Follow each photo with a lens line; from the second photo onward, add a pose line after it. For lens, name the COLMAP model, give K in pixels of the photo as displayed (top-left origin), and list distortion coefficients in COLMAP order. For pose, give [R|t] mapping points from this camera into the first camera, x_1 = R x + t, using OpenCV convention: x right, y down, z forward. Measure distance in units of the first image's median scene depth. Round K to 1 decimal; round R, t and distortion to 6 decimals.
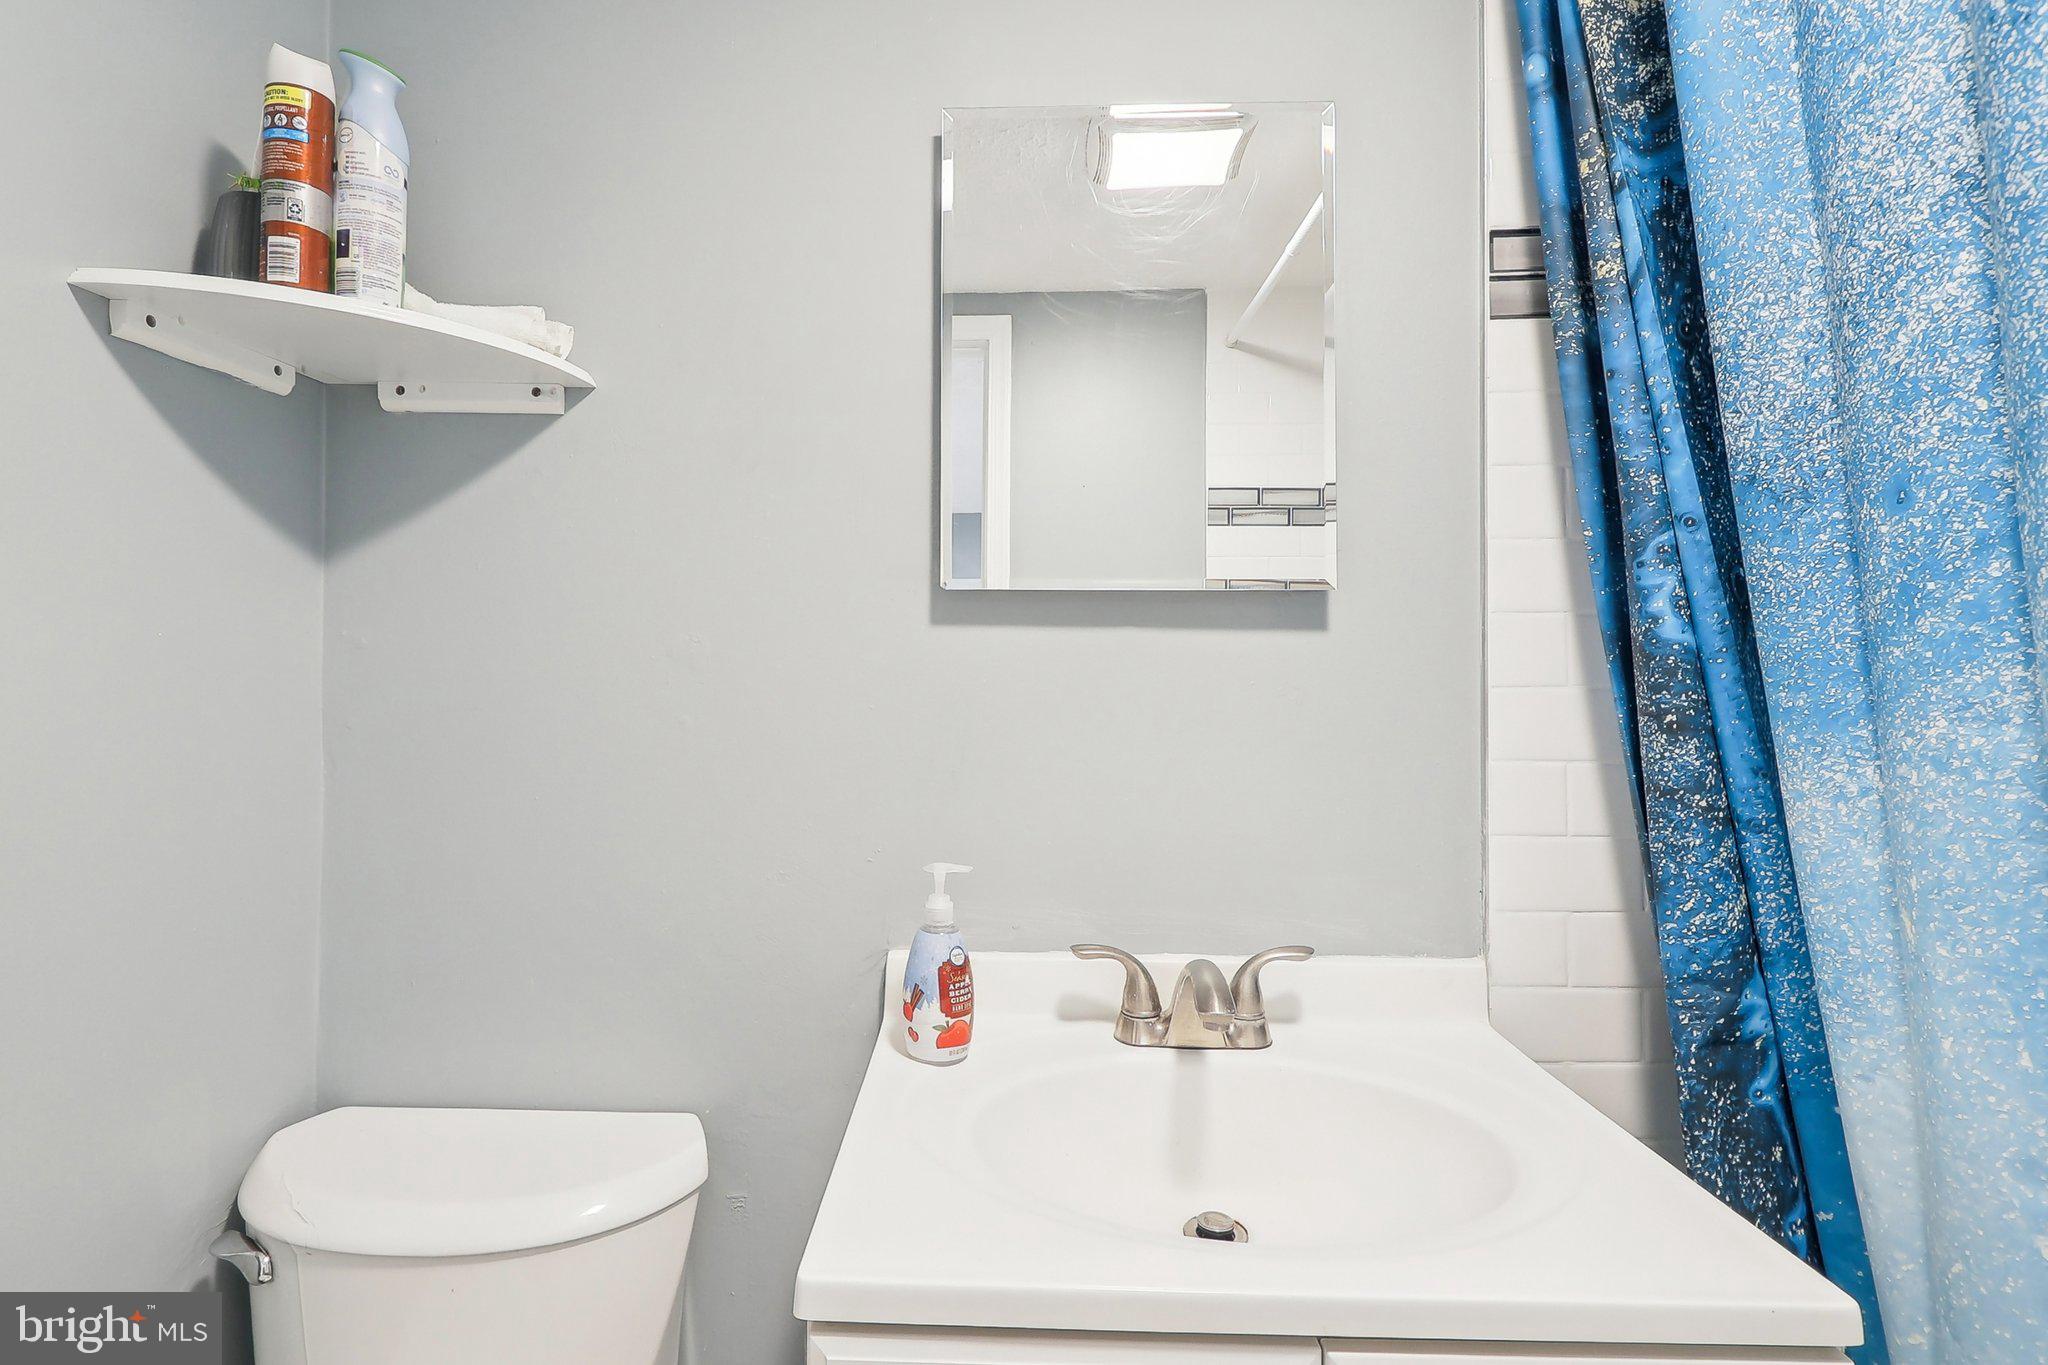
lens RADIAL K [[959.8, 0, 1013.2], [0, 959.8, 665.4], [0, 0, 1]] dist [-0.006481, 0.000113]
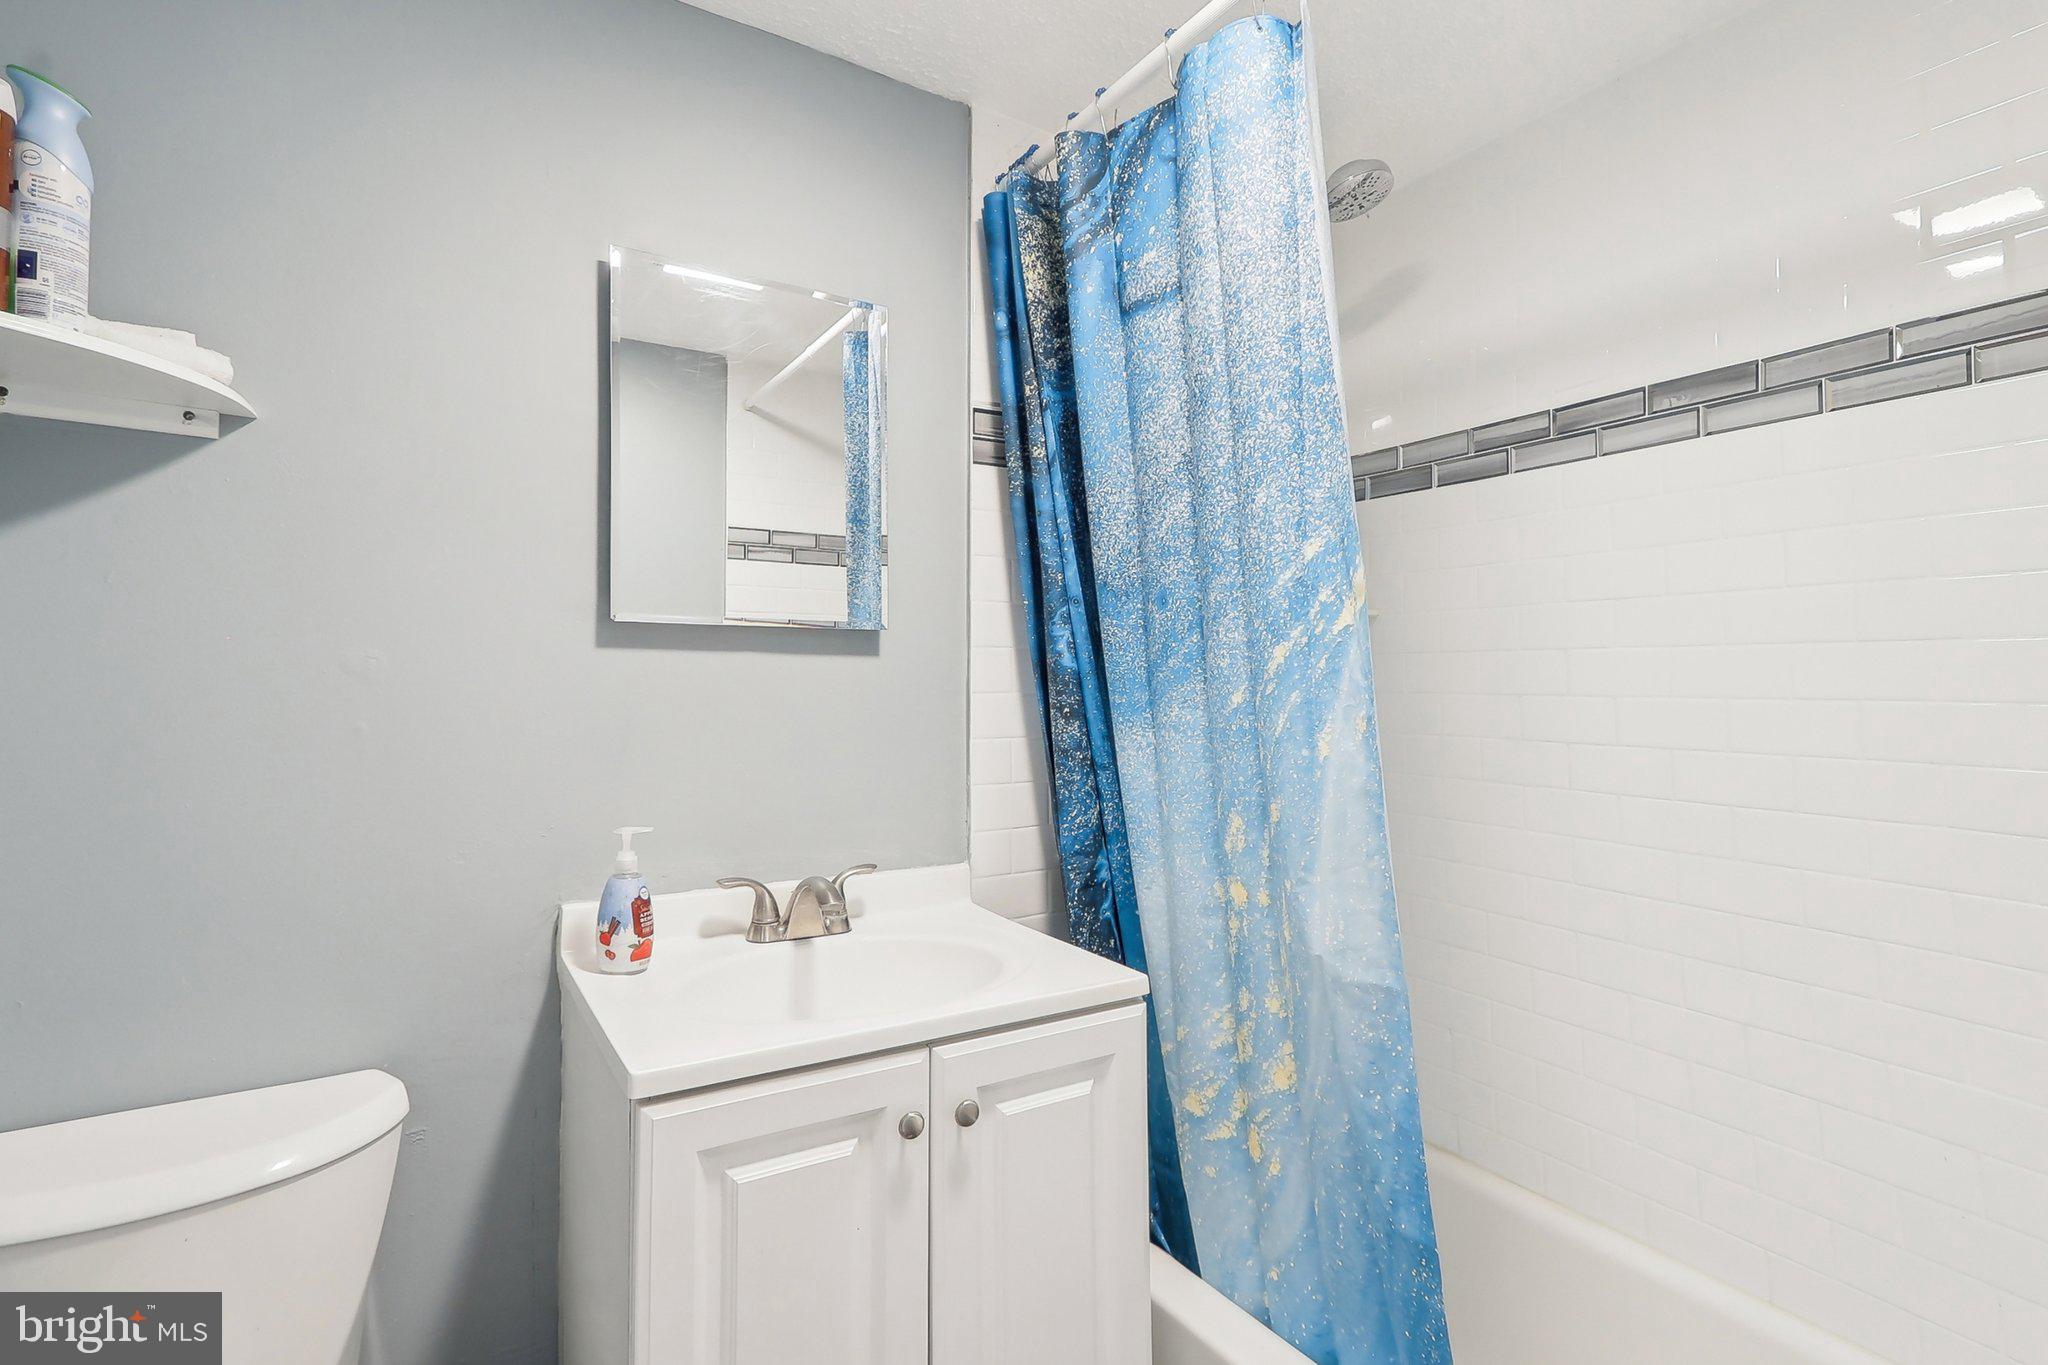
lens RADIAL K [[959.8, 0, 1013.2], [0, 959.8, 665.4], [0, 0, 1]] dist [-0.006481, 0.000113]
pose [[0.829244, 0.011080, 0.558777, -0.404755], [-0.007140, 0.999932, -0.009233, -0.011094], [-0.558841, 0.003667, 0.829267, -0.439652]]
